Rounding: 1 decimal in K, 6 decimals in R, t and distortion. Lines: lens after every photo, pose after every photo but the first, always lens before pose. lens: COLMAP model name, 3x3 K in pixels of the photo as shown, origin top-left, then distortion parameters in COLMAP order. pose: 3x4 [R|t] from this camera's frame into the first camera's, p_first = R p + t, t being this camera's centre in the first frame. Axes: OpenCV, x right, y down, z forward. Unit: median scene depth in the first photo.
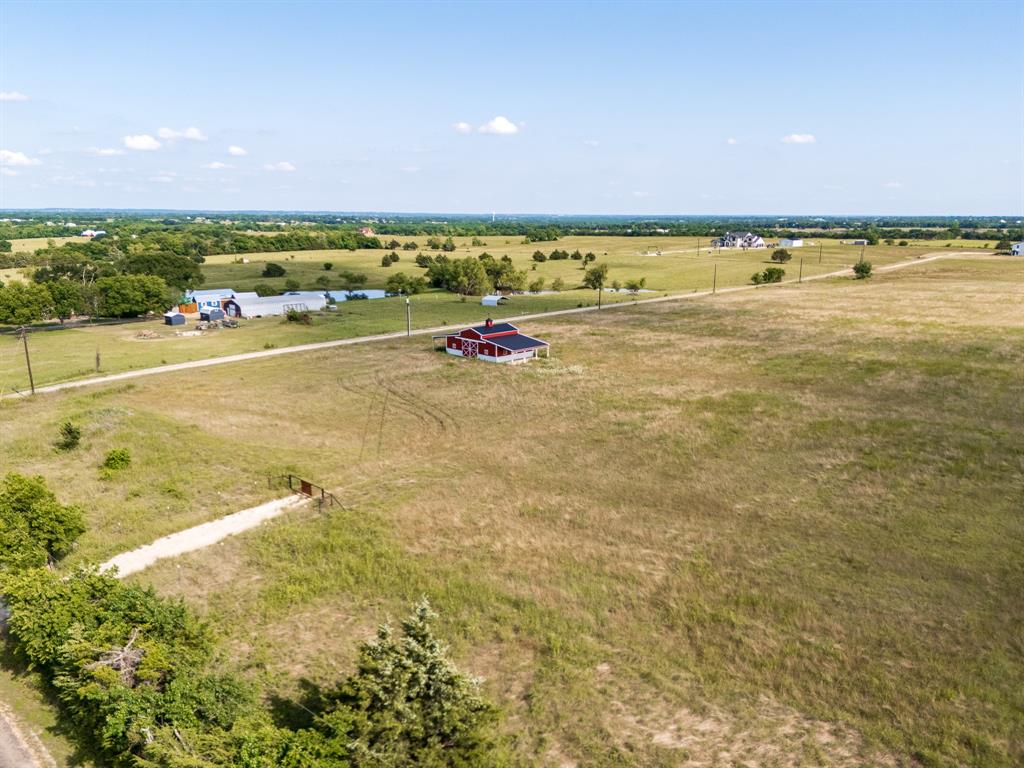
lens RADIAL K [[747.6, 0, 517.4], [0, 747.6, 386.3], [0, 0, 1]] dist [0.093709, -0.109521]
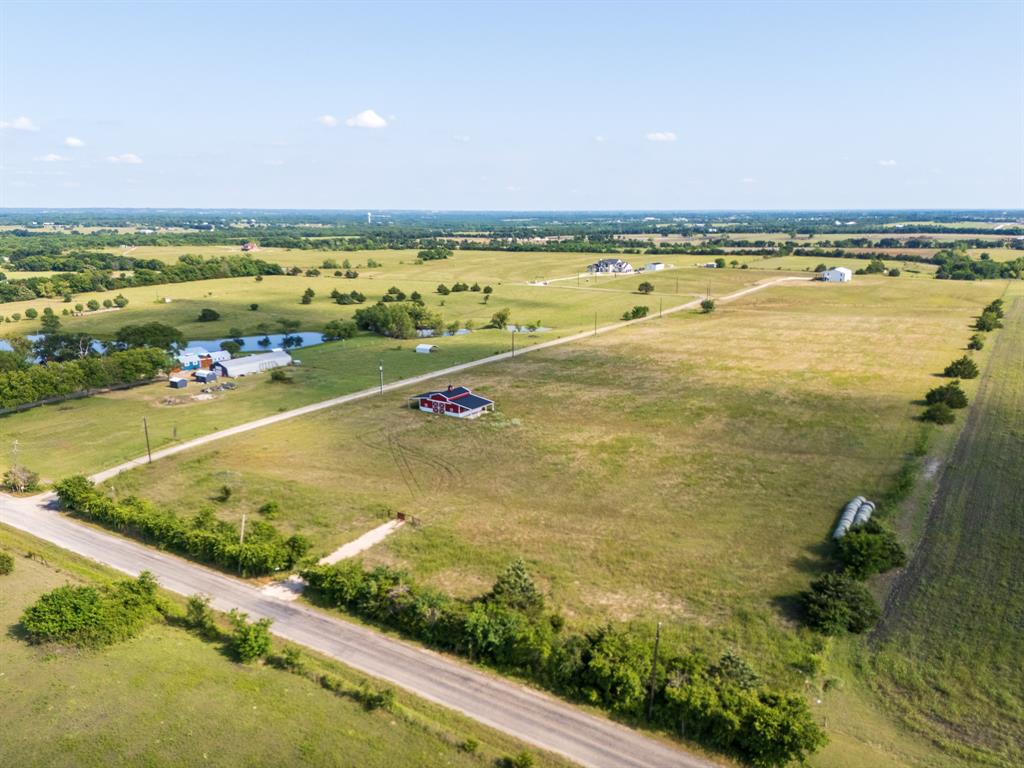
lens RADIAL K [[757.9, 0, 517.5], [0, 757.9, 381.1], [0, 0, 1]] dist [0.091968, -0.102738]
pose [[0.986678, -0.041466, 0.157310, -0.112642], [0.041847, 0.999124, 0.000894, -0.076871], [-0.157209, 0.005701, 0.987549, -0.369768]]
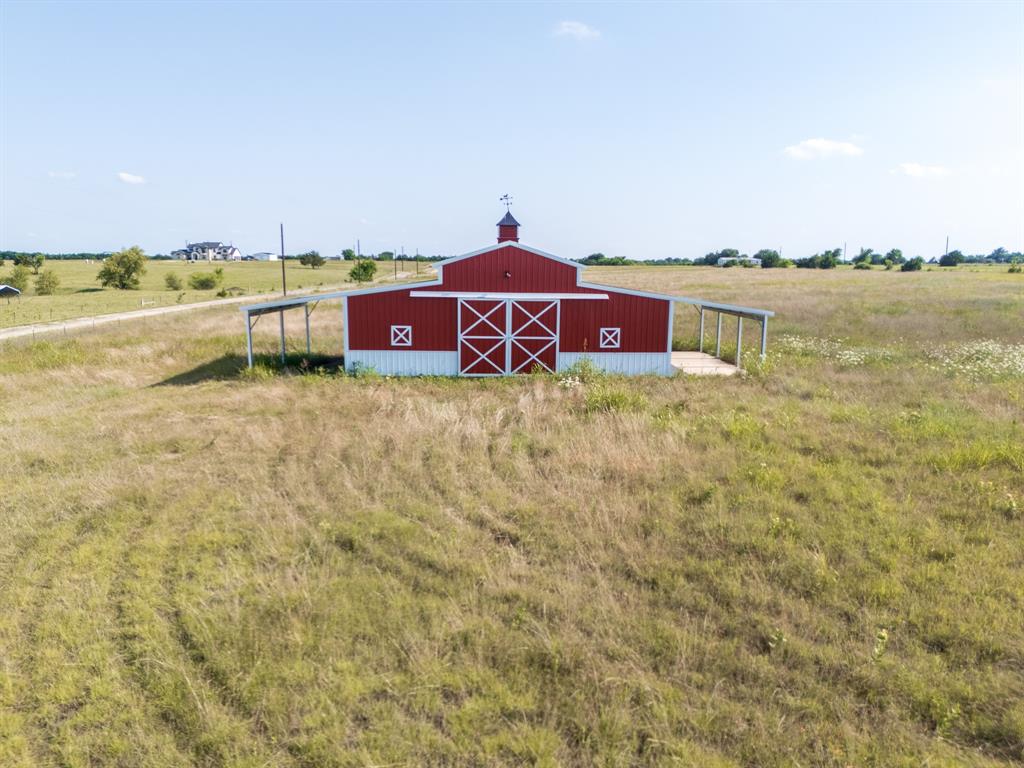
lens RADIAL K [[747.6, 0, 517.4], [0, 747.6, 386.3], [0, 0, 1]] dist [0.093709, -0.109521]
pose [[0.700604, -0.113586, 0.704452, -0.178009], [0.152321, 0.988300, 0.007864, -0.029249], [-0.697103, 0.101793, 0.709708, 0.670655]]
